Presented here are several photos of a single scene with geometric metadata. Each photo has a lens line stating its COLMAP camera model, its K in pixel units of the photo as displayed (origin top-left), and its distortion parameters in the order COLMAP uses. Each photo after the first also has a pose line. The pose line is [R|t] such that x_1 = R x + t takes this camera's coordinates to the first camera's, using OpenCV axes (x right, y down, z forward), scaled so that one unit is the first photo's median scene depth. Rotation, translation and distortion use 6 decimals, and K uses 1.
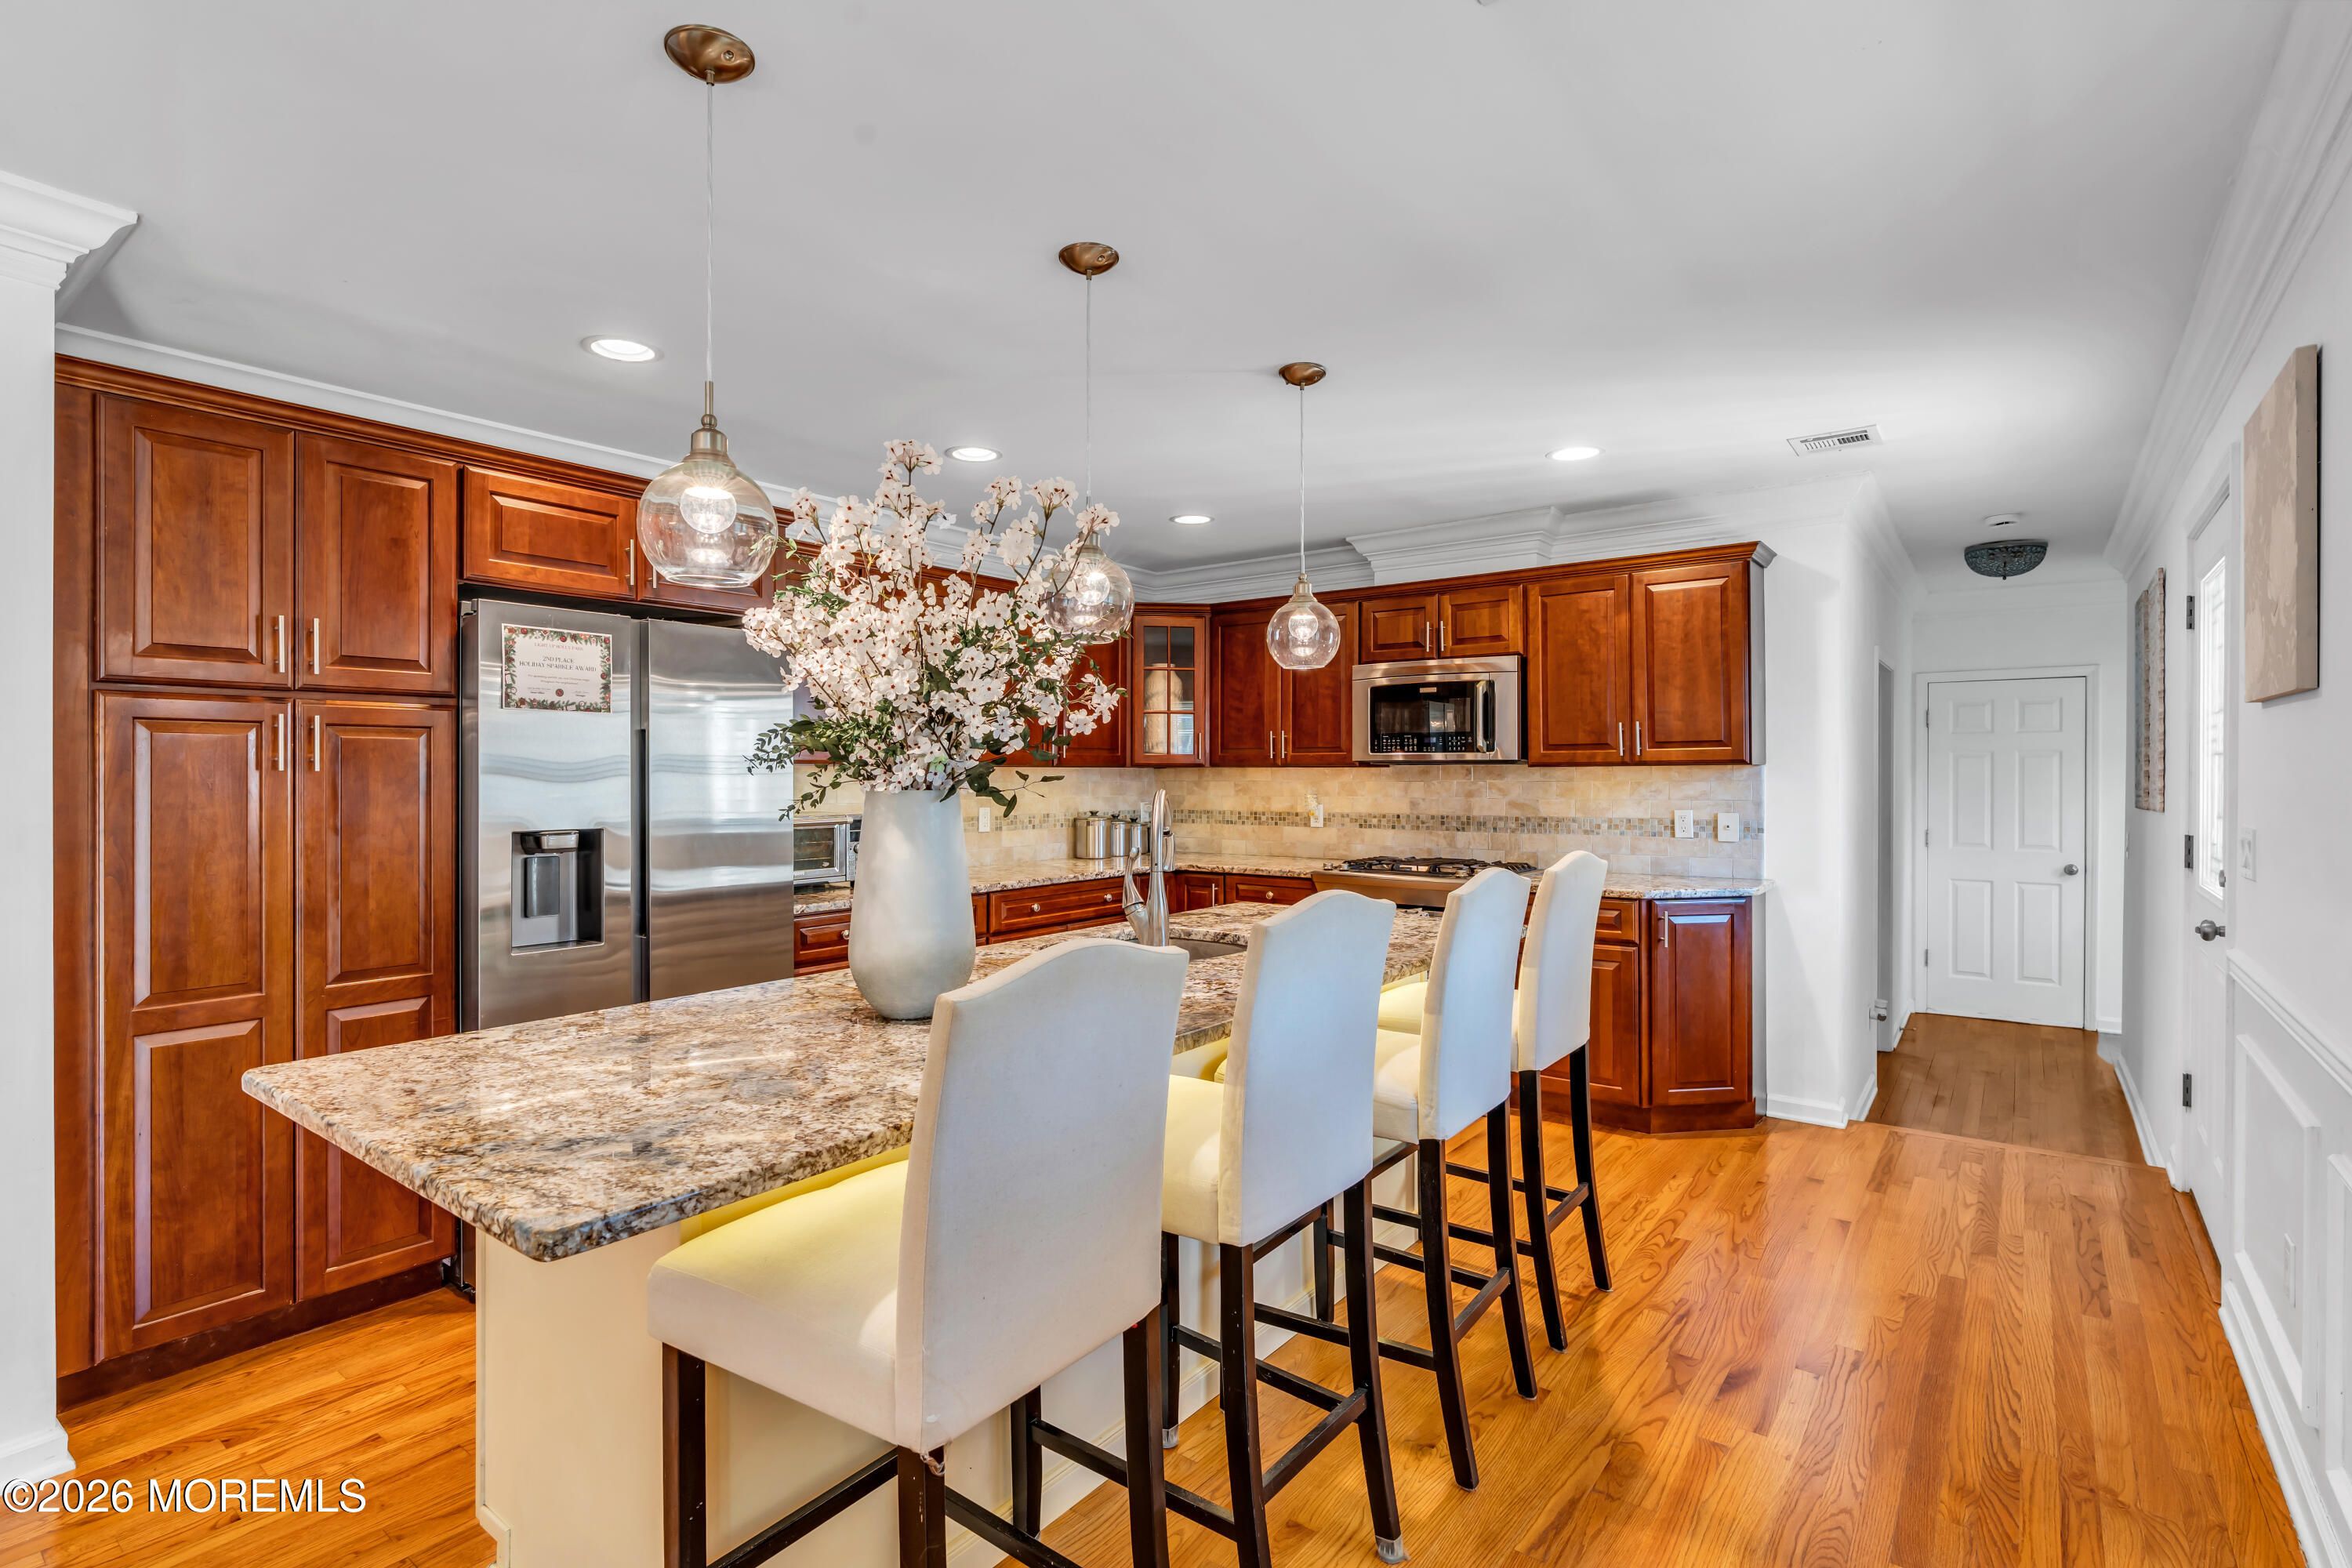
lens RADIAL K [[1102.4, 0, 1201.2], [0, 1102.4, 763.2], [0, 0, 1]] dist [-0.012349, 0.005122]
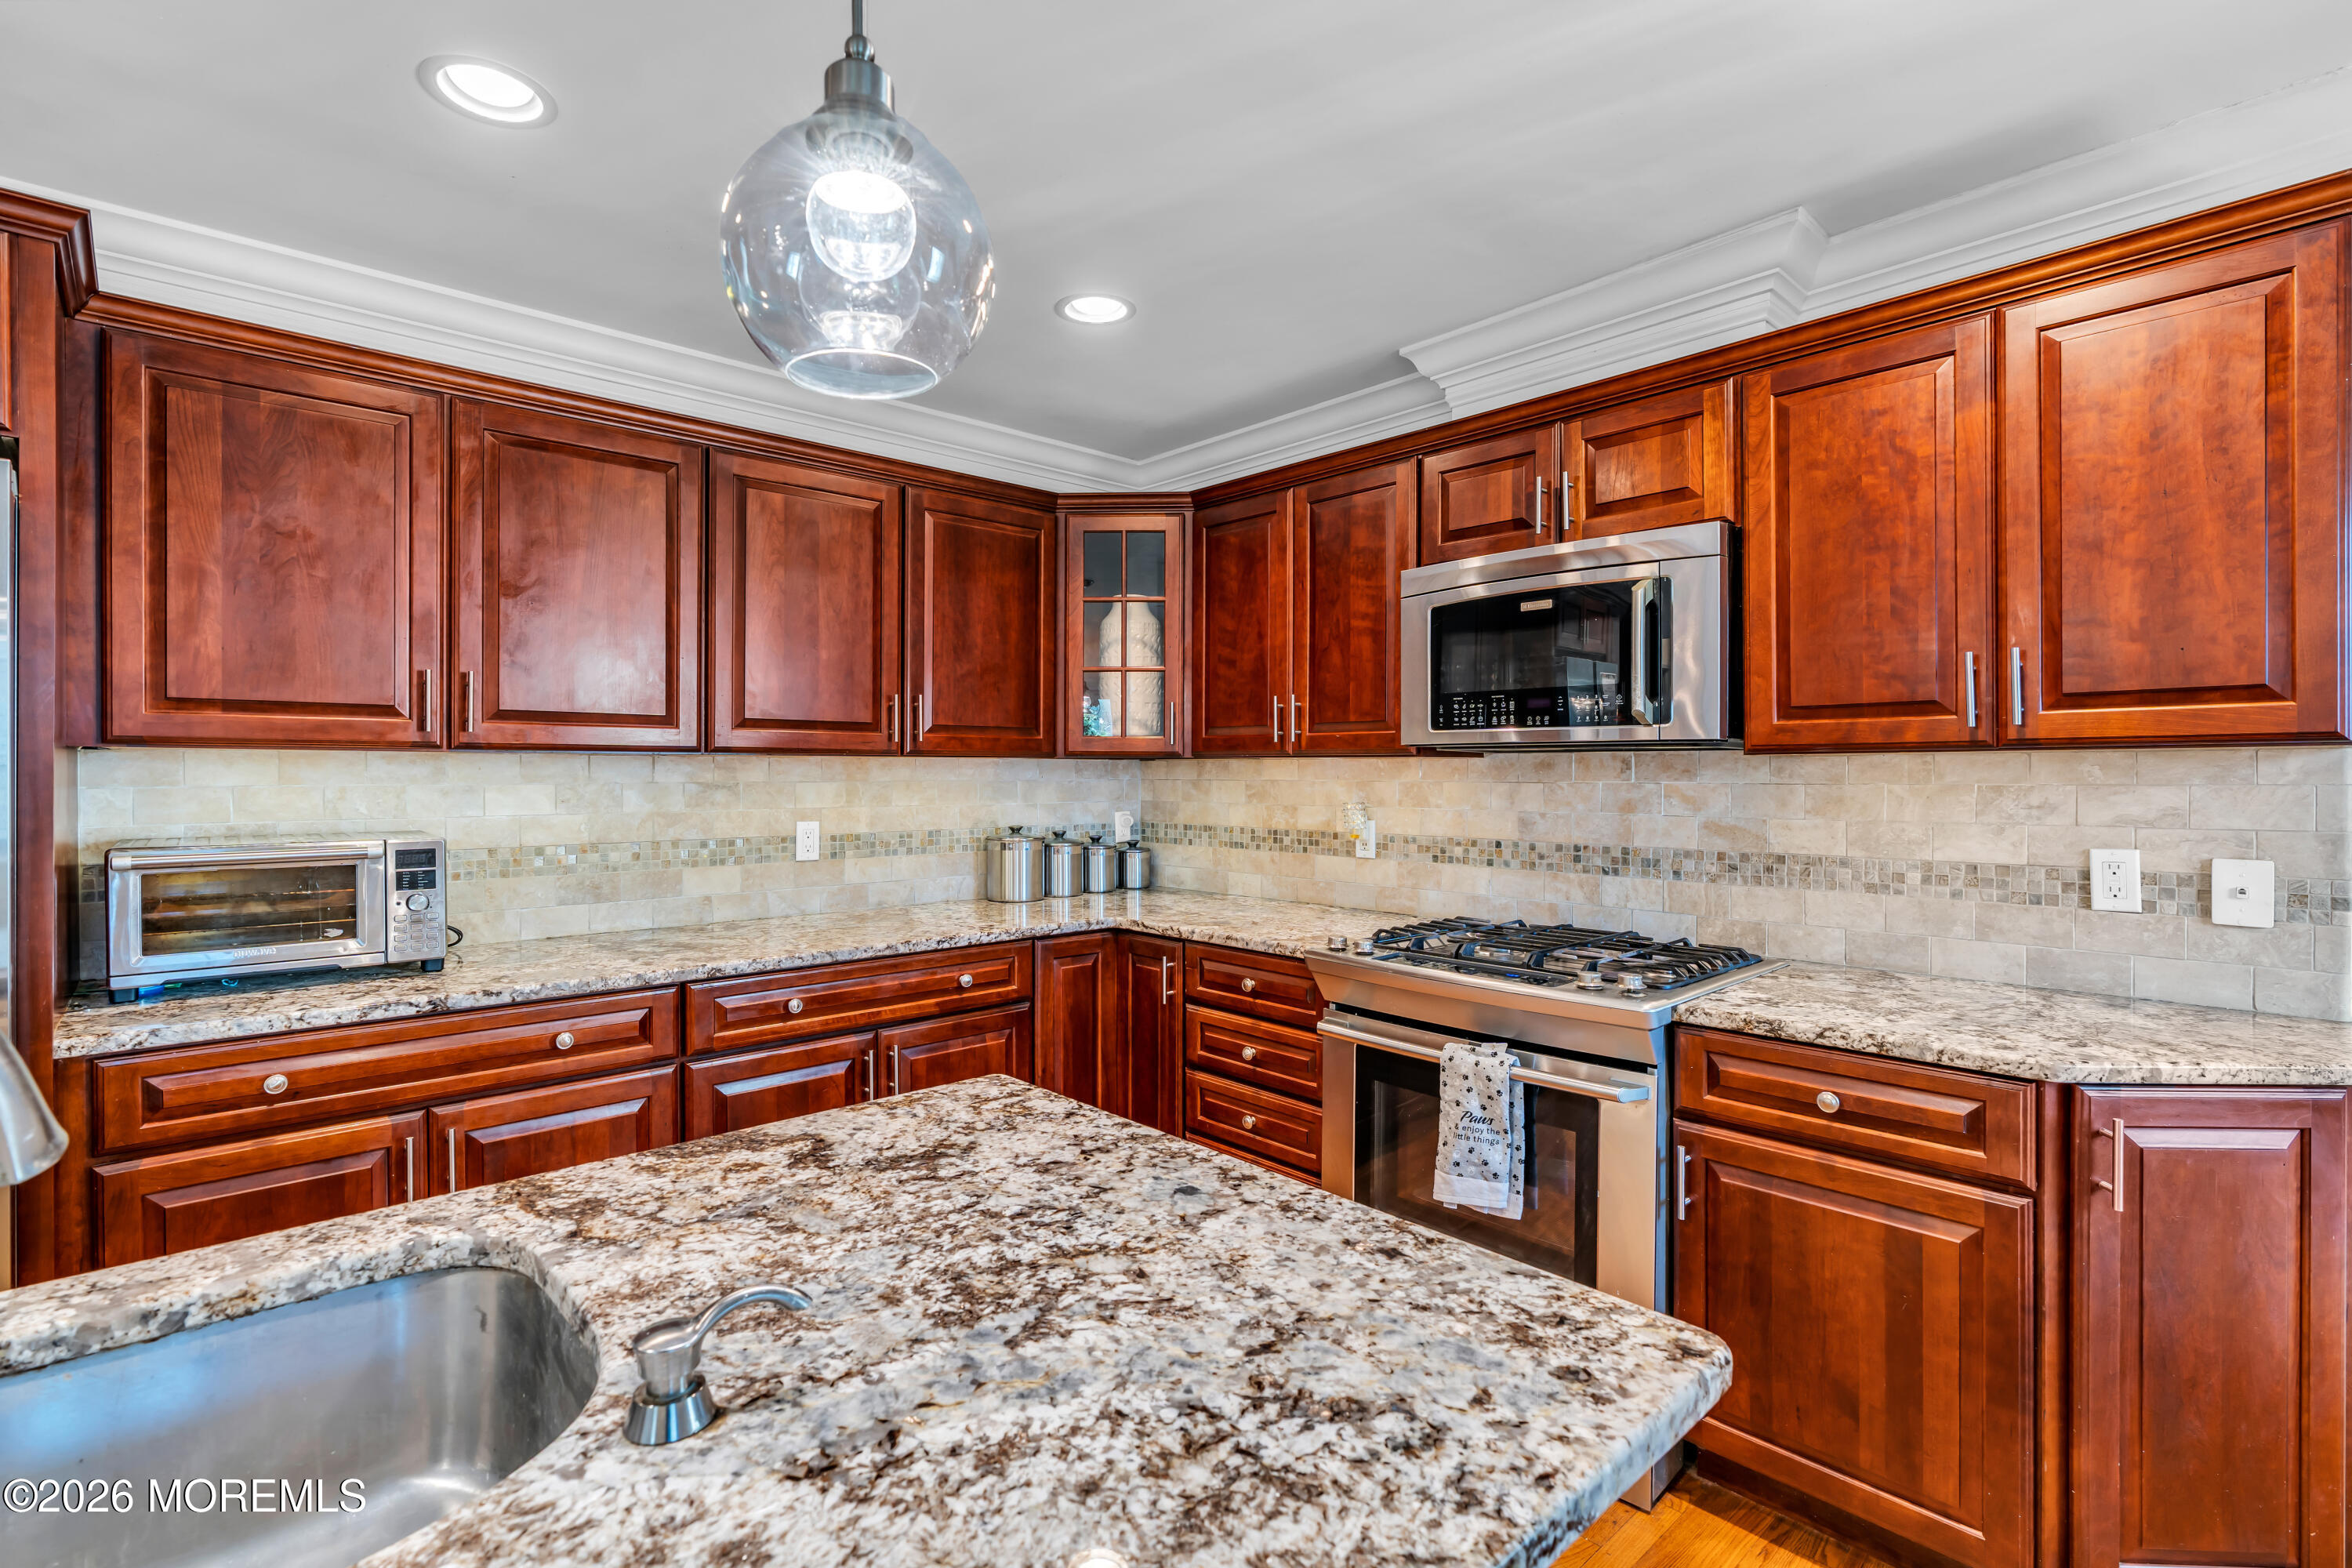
lens RADIAL K [[1102.4, 0, 1179.8], [0, 1102.4, 774.5], [0, 0, 1]] dist [-0.012349, 0.005122]
pose [[0.981540, 0.003202, -0.191230, 0.147760], [-0.001021, 0.999933, 0.011505, 0.007130], [0.191254, -0.011097, 0.981478, 0.485316]]
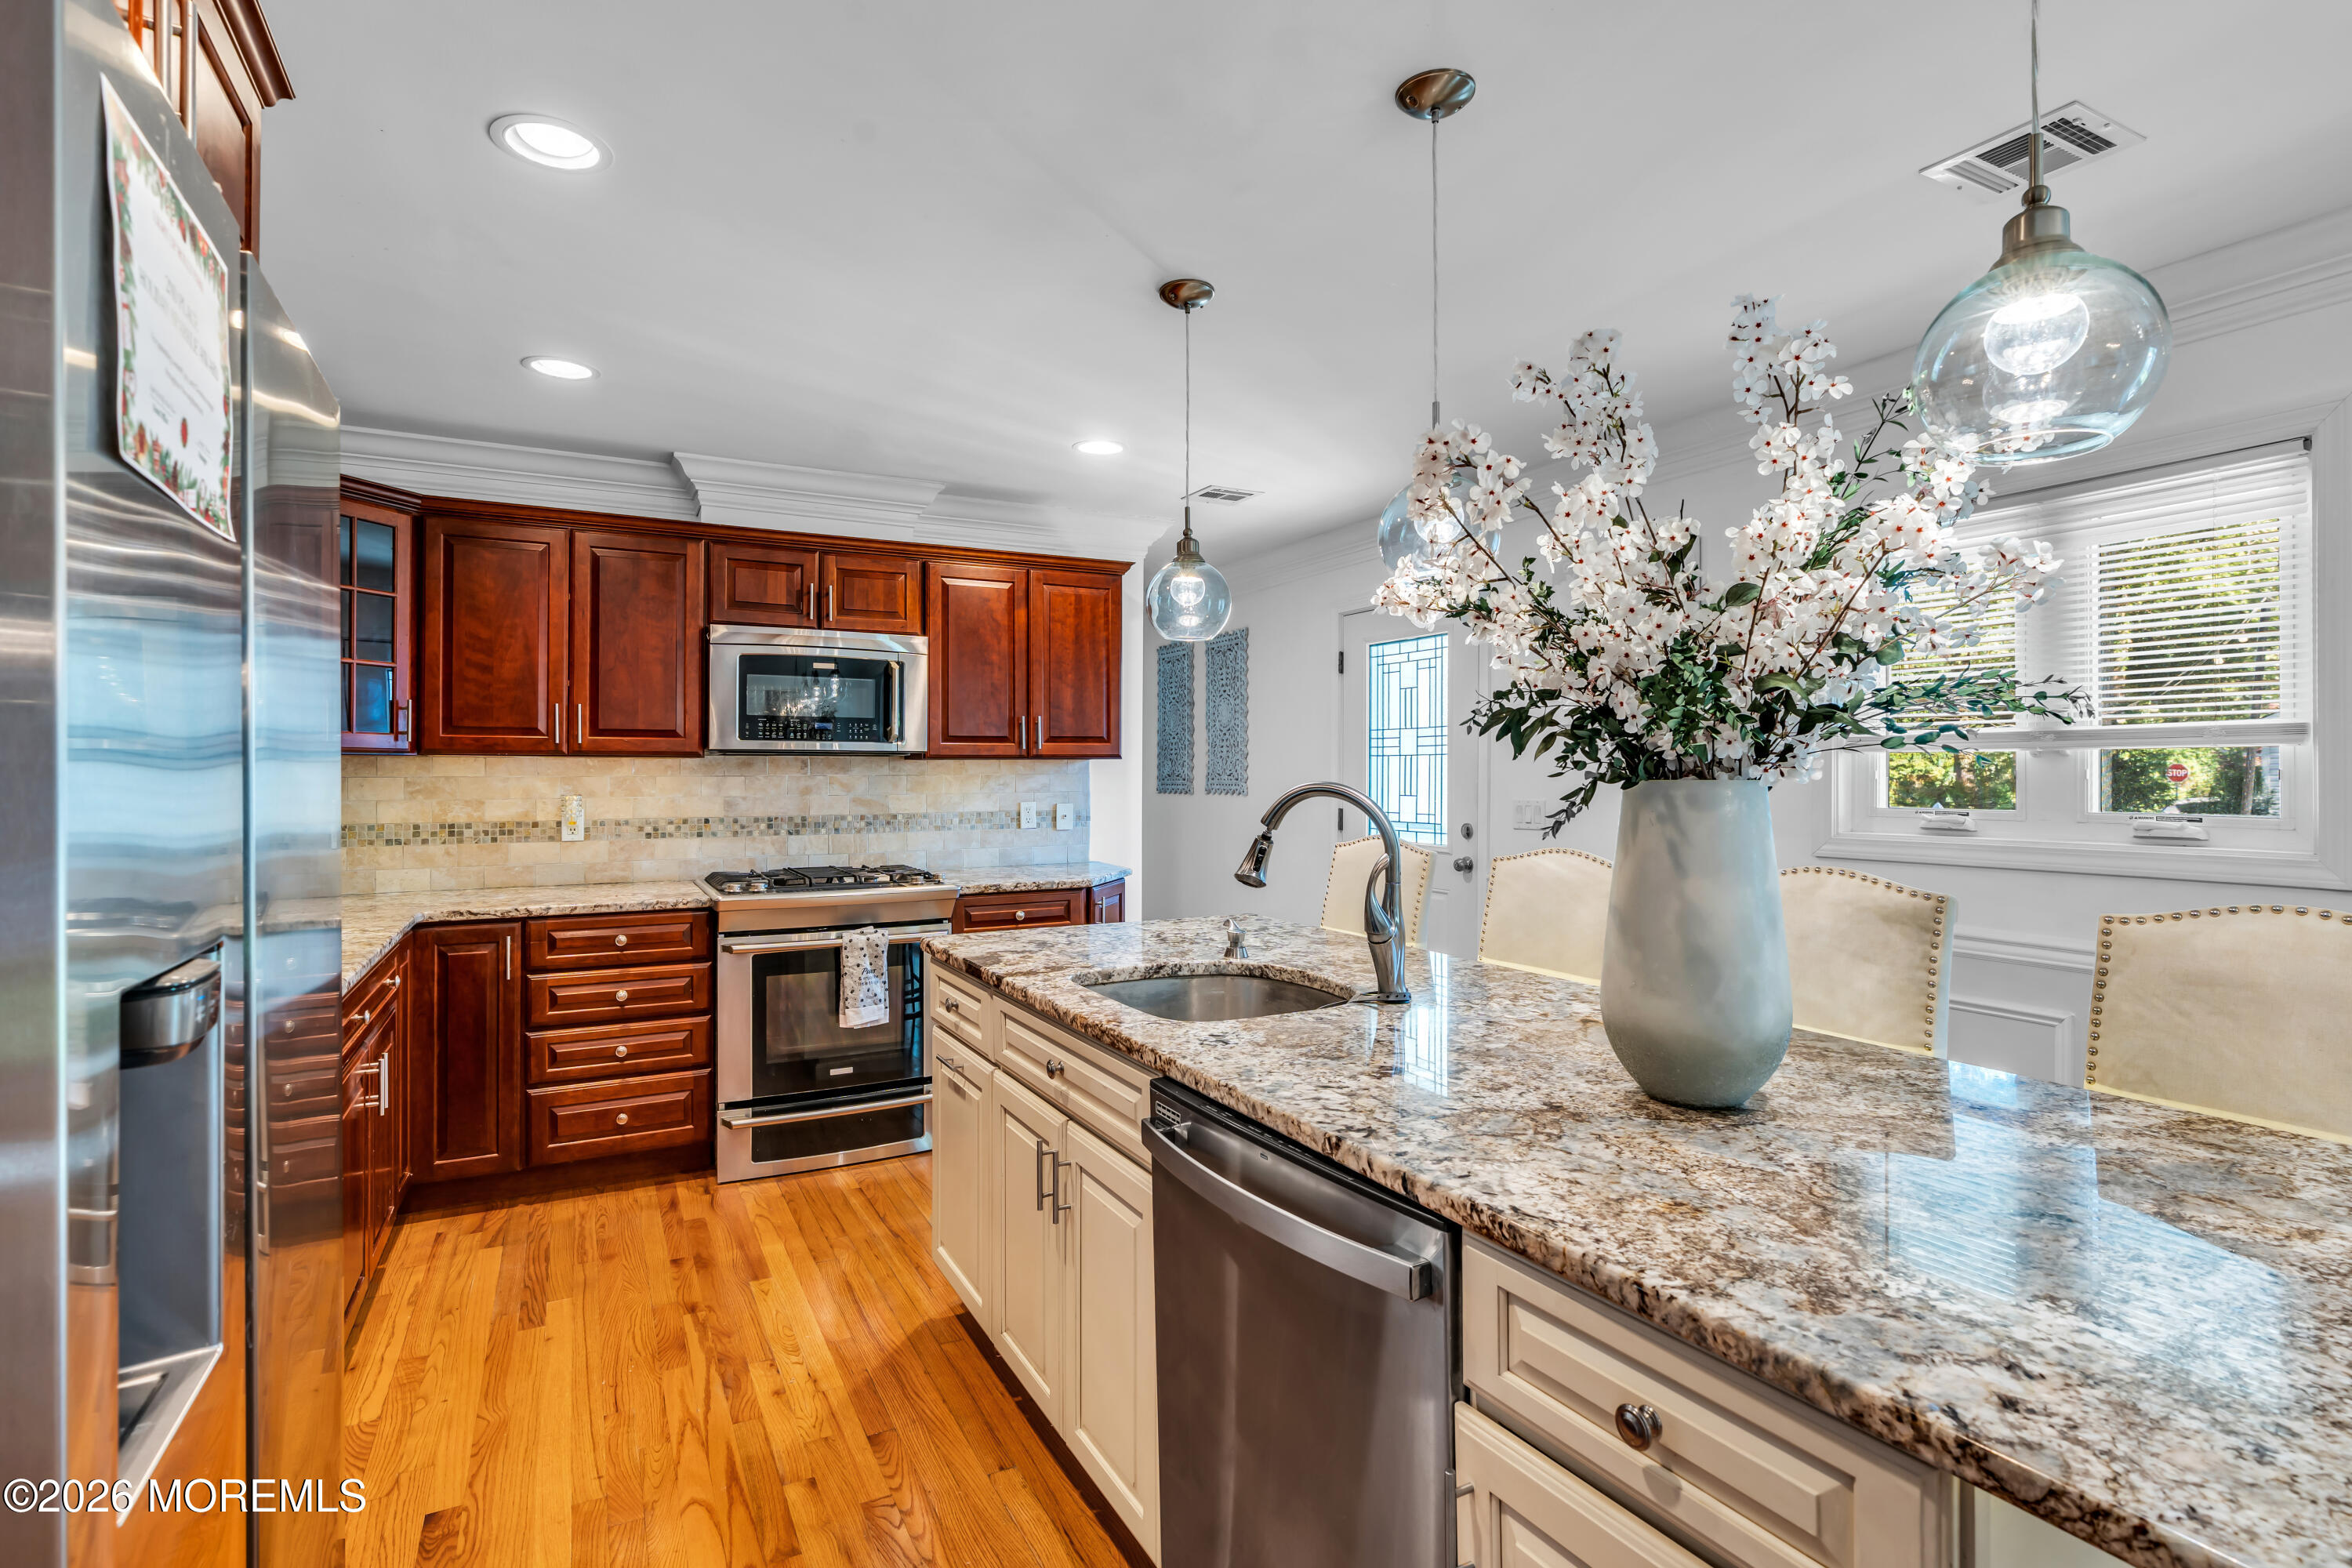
lens RADIAL K [[1102.4, 0, 1146.5], [0, 1102.4, 762.6], [0, 0, 1]] dist [-0.012349, 0.005122]
pose [[0.442008, 0.007344, 0.896981, -0.454455], [-0.009476, 0.999949, -0.003517, 0.007567], [-0.896961, -0.006946, 0.442055, 0.432644]]
